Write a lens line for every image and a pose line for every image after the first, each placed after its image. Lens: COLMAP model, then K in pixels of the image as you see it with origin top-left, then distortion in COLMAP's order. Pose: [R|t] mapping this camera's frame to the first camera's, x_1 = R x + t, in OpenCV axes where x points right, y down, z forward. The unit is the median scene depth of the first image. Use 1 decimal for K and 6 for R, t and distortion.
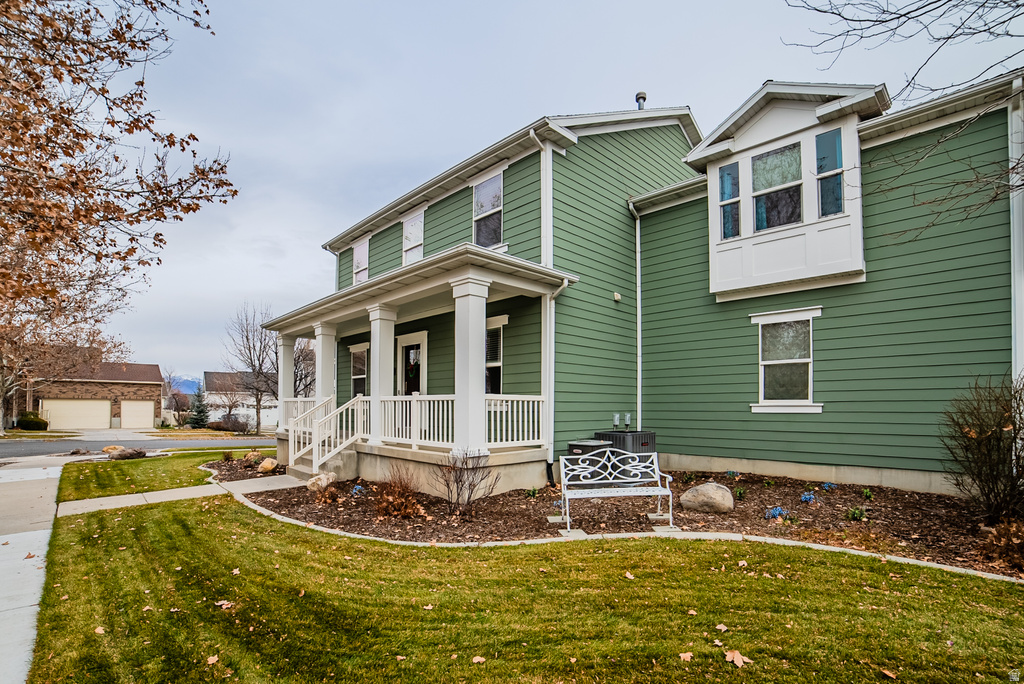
lens RADIAL K [[484.7, 0, 511.9], [0, 484.7, 397.2], [0, 0, 1]] dist [-0.050474, 0.000005]
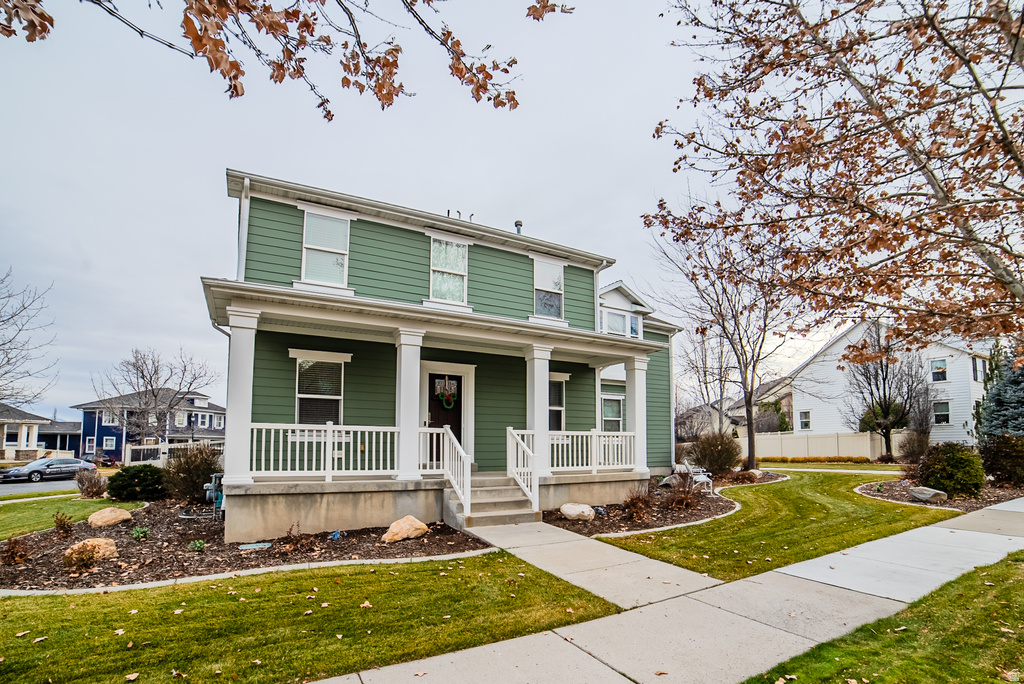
lens RADIAL K [[464.0, 0, 510.9], [0, 464.0, 399.6], [0, 0, 1]] dist [-0.001831, -0.000137]
pose [[0.272222, 0.078189, 0.959053, -1.280193], [-0.028232, 0.996913, -0.073262, 0.004928], [-0.961820, -0.007133, 0.273589, 0.770551]]
